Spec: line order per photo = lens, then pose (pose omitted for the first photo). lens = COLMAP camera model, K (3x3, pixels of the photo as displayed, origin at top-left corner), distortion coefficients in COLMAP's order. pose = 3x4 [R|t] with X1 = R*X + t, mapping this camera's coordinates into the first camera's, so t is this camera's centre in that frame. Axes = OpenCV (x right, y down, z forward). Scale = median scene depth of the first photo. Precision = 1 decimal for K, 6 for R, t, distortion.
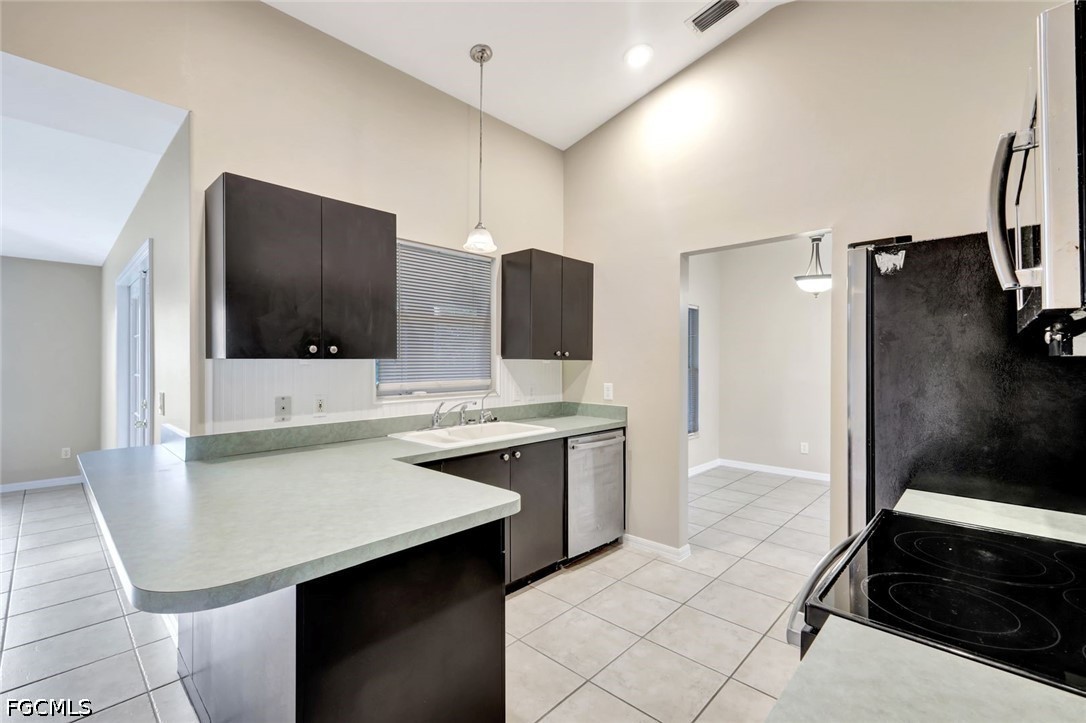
lens RADIAL K [[473.6, 0, 541.6], [0, 473.6, 366.7], [0, 0, 1]] dist [0.001090, 0.000073]
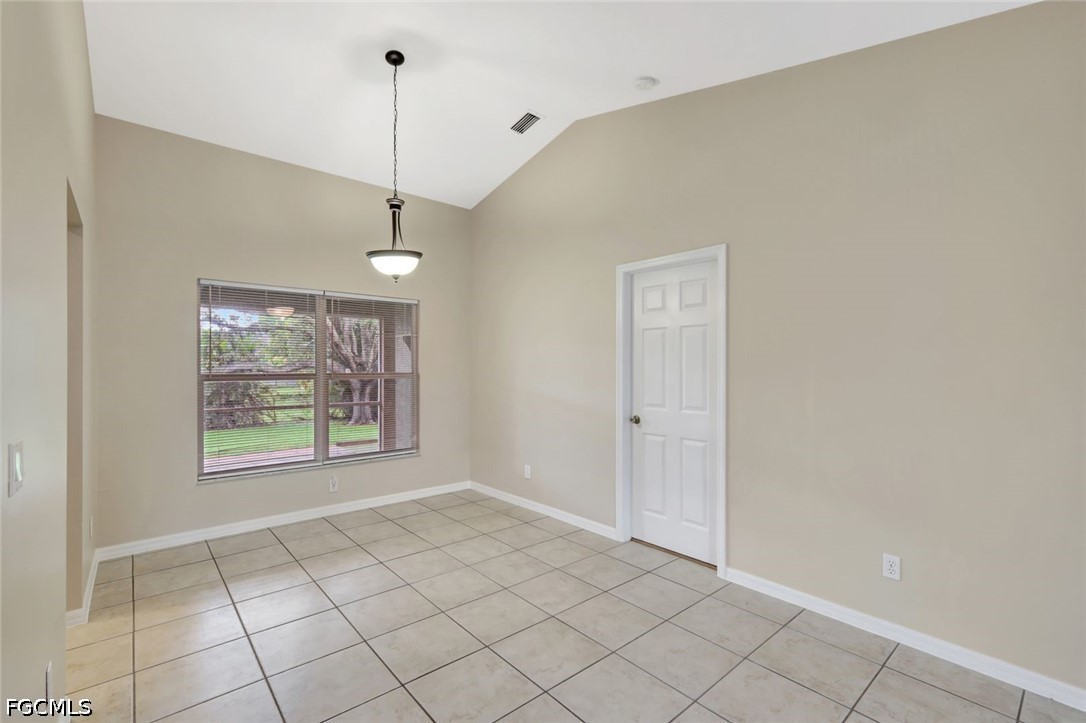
lens RADIAL K [[473.6, 0, 541.6], [0, 473.6, 366.7], [0, 0, 1]] dist [0.001090, 0.000073]
pose [[0.994937, 0.001124, -0.100498, 0.927841], [-0.002249, 0.999936, -0.011083, 0.000387], [0.100479, 0.011253, 0.994876, 0.269860]]
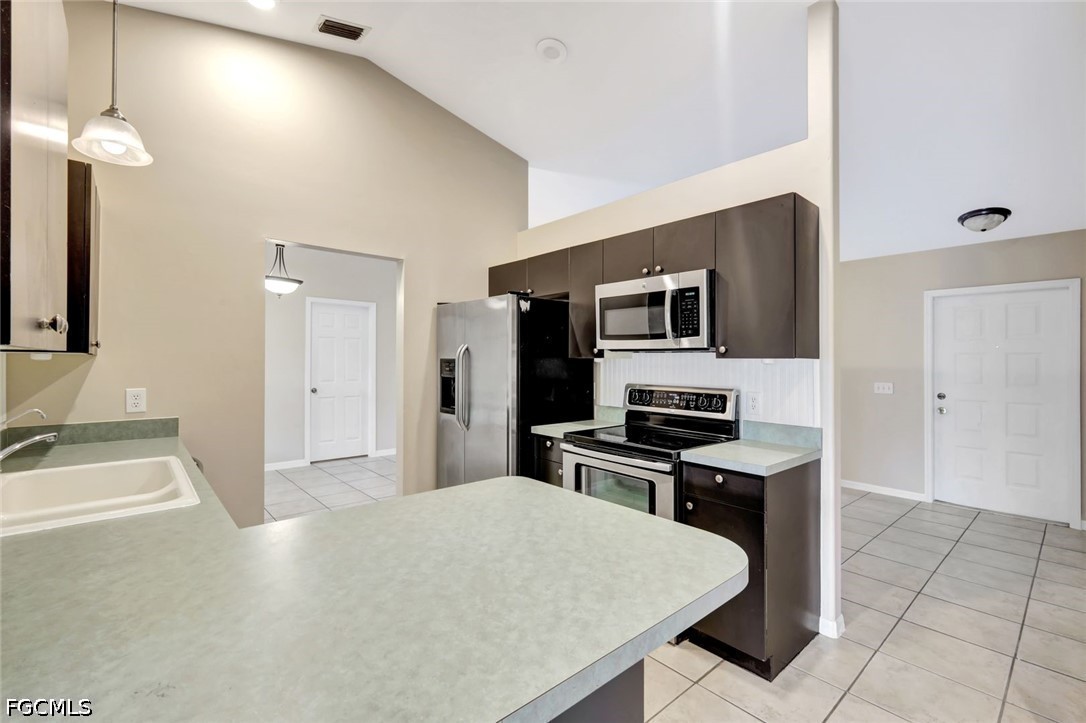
lens RADIAL K [[478.7, 0, 544.1], [0, 478.7, 359.1], [0, 0, 1]] dist [0.000197, 0.000156]
pose [[0.092455, 0.001443, 0.995716, -0.462701], [0.003484, 0.999992, -0.001772, -0.004184], [-0.995711, 0.003633, 0.092449, 0.313666]]
